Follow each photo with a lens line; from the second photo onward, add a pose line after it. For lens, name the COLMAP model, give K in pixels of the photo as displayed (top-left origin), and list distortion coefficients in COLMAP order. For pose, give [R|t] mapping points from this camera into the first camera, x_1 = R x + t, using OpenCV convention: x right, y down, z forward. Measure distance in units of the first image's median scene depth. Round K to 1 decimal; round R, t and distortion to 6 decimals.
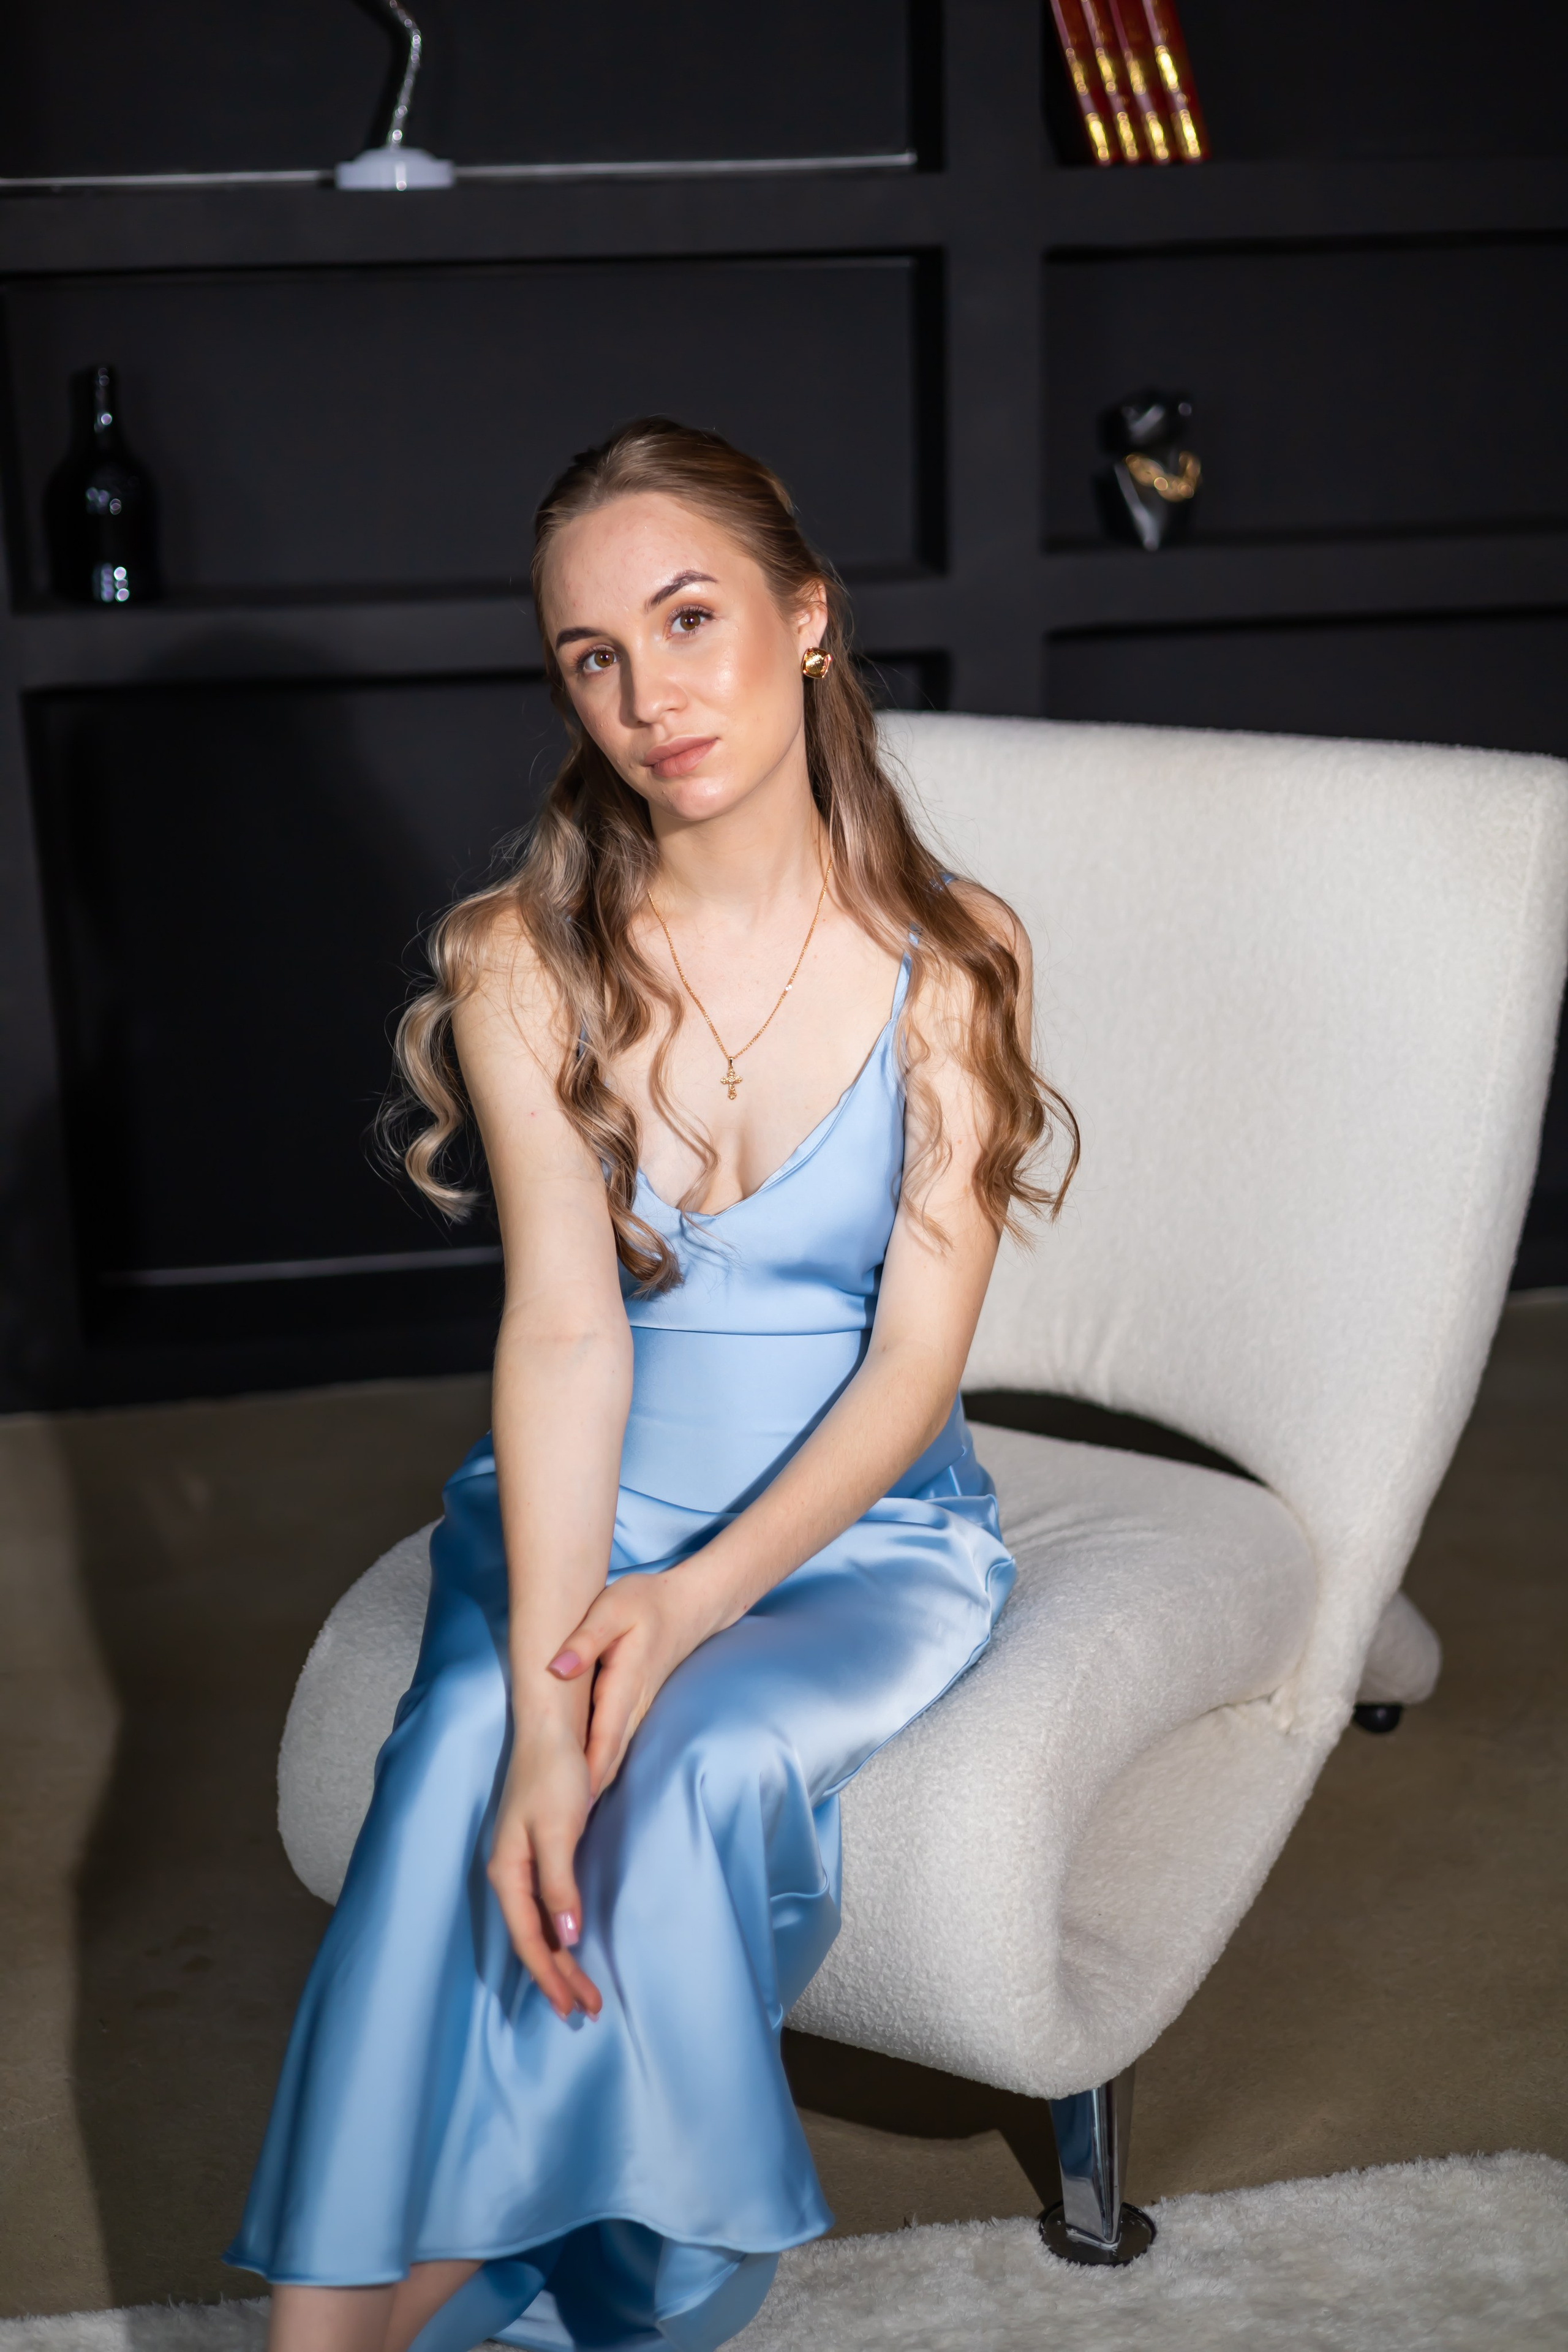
lens RADIAL K [[3379.2, 0, 784.0], [0, 3379.2, 1176.0], [0, 0, 1]] dist [0.241539, -1.118708]
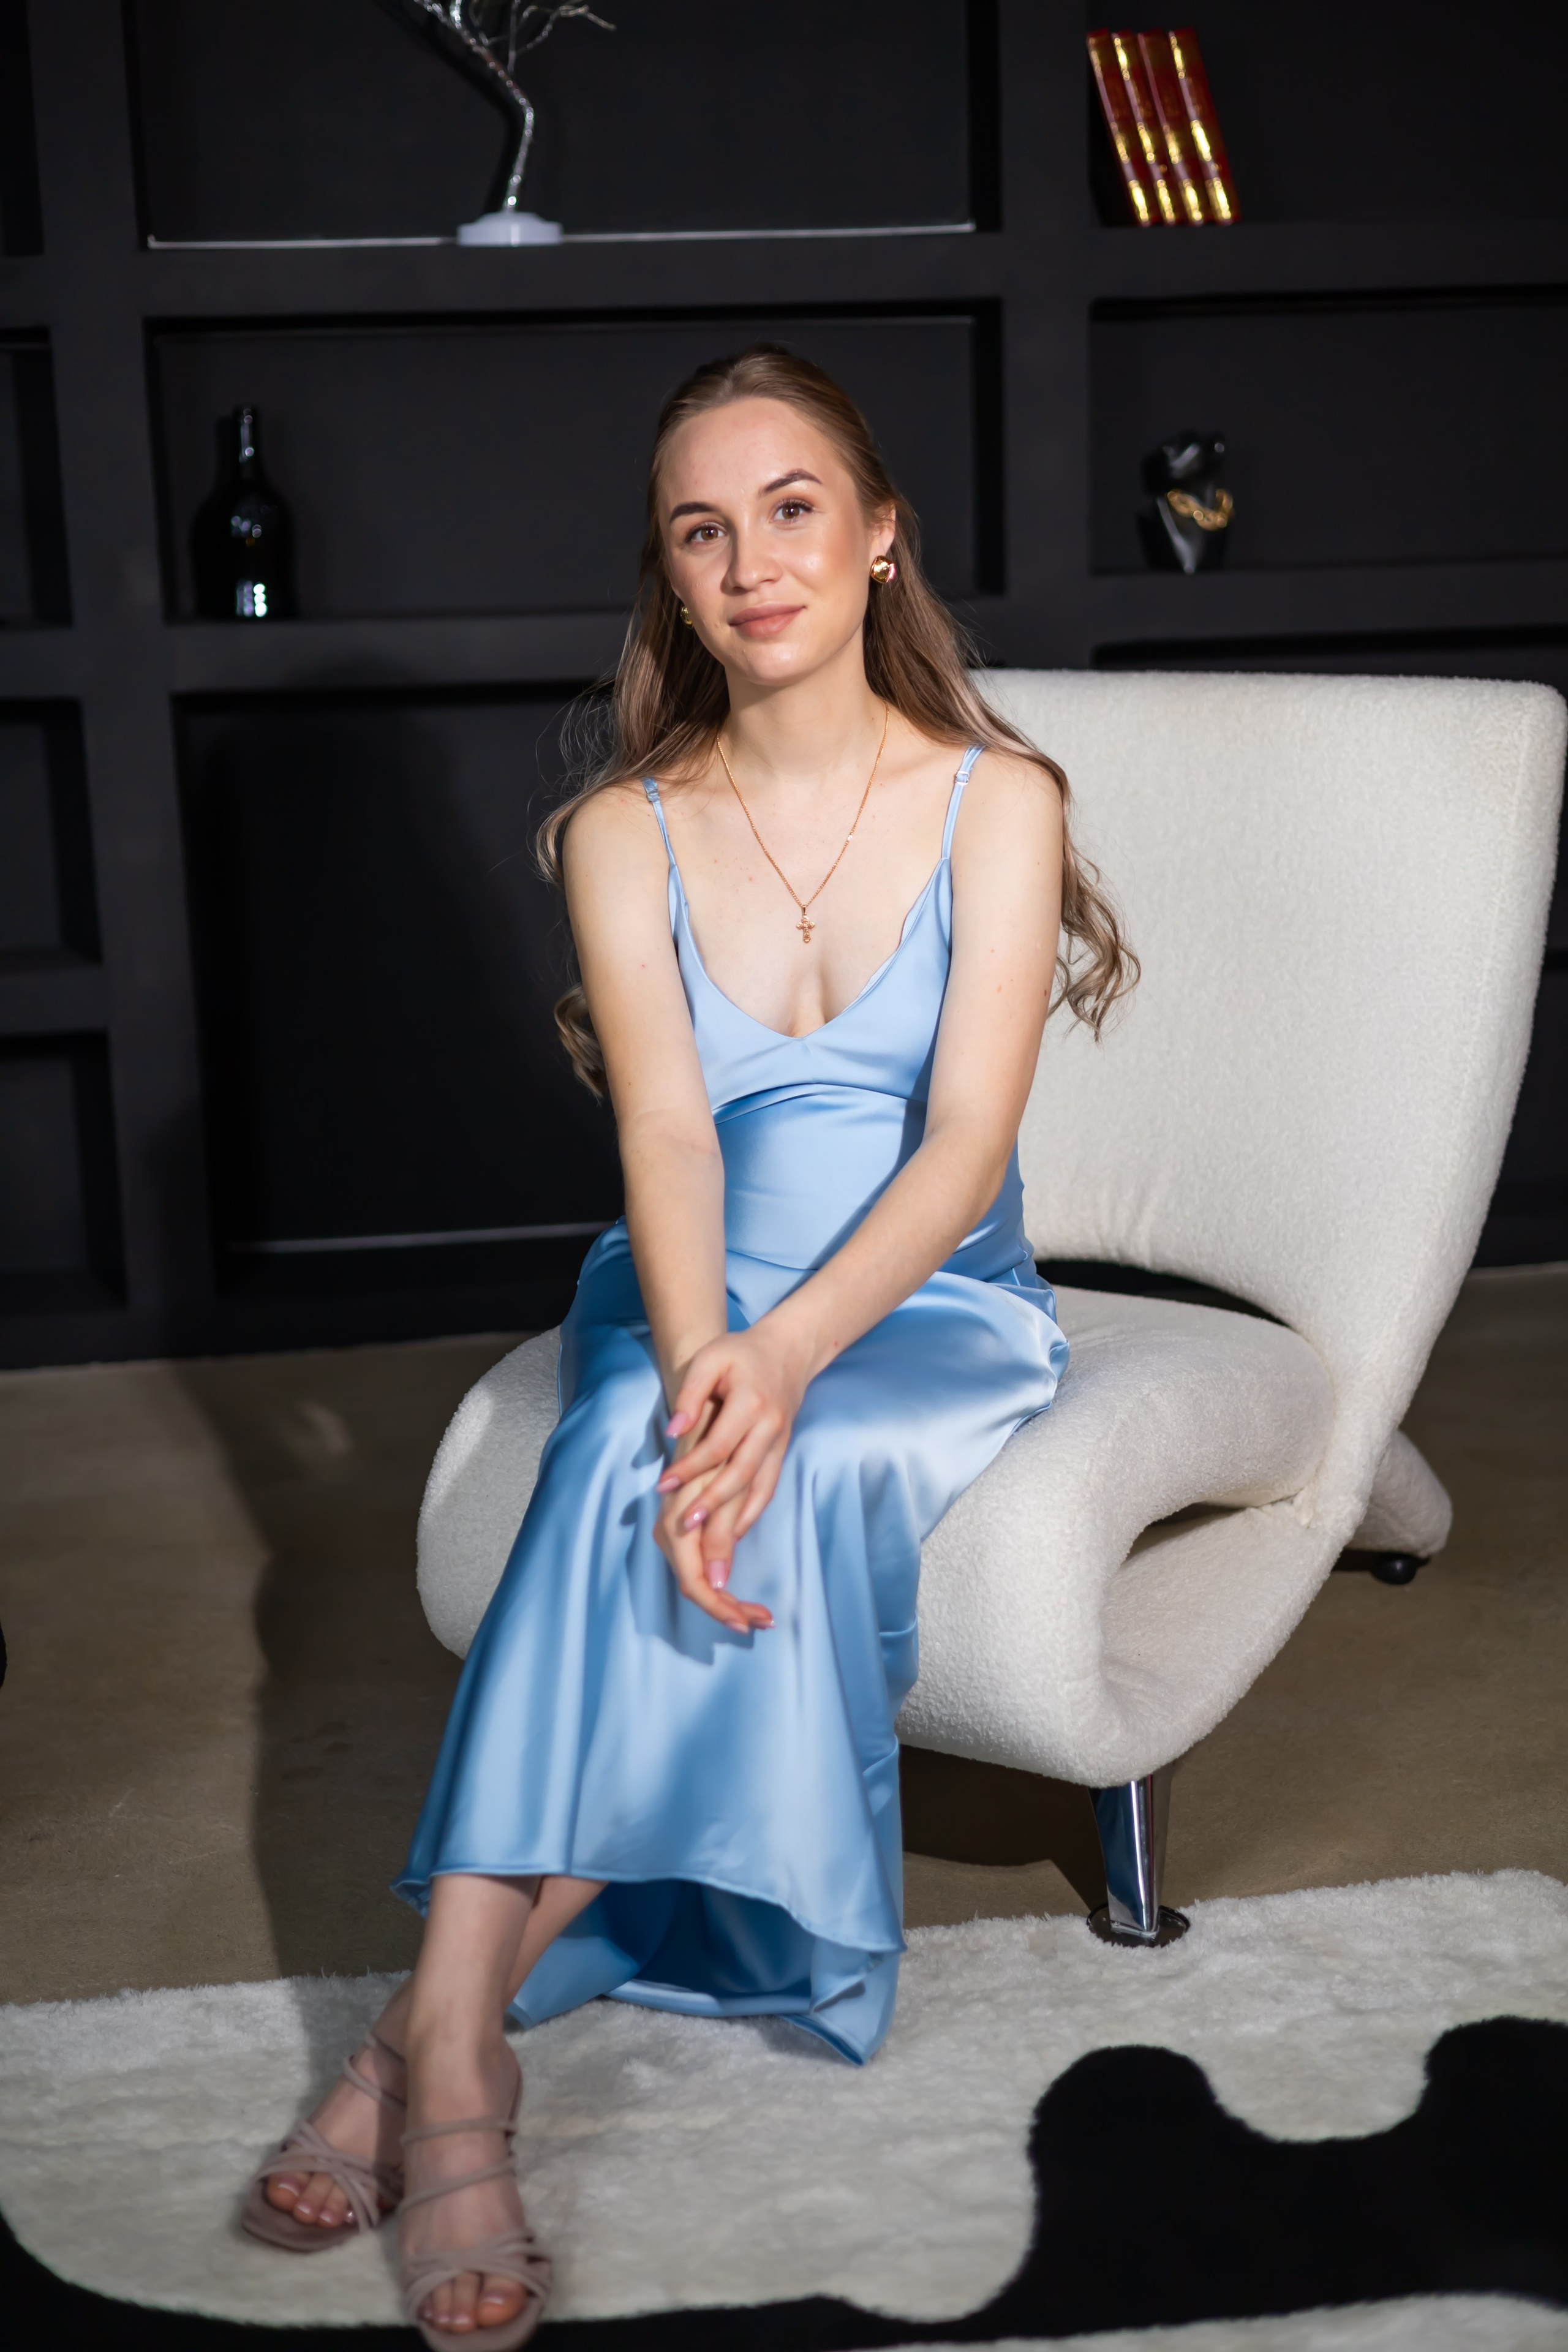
lens RADIAL K [[3379.2, 0, 784.0], [0, 3379.2, 1176.0], [0, 0, 1]] dist [0.241539, -1.118708]
pose [[0.999837, 0.000782, -0.018046, -0.004770], [-0.001958, 0.997868, -0.065230, 0.116120], [0.017957, 0.065254, 0.997707, -0.125685]]
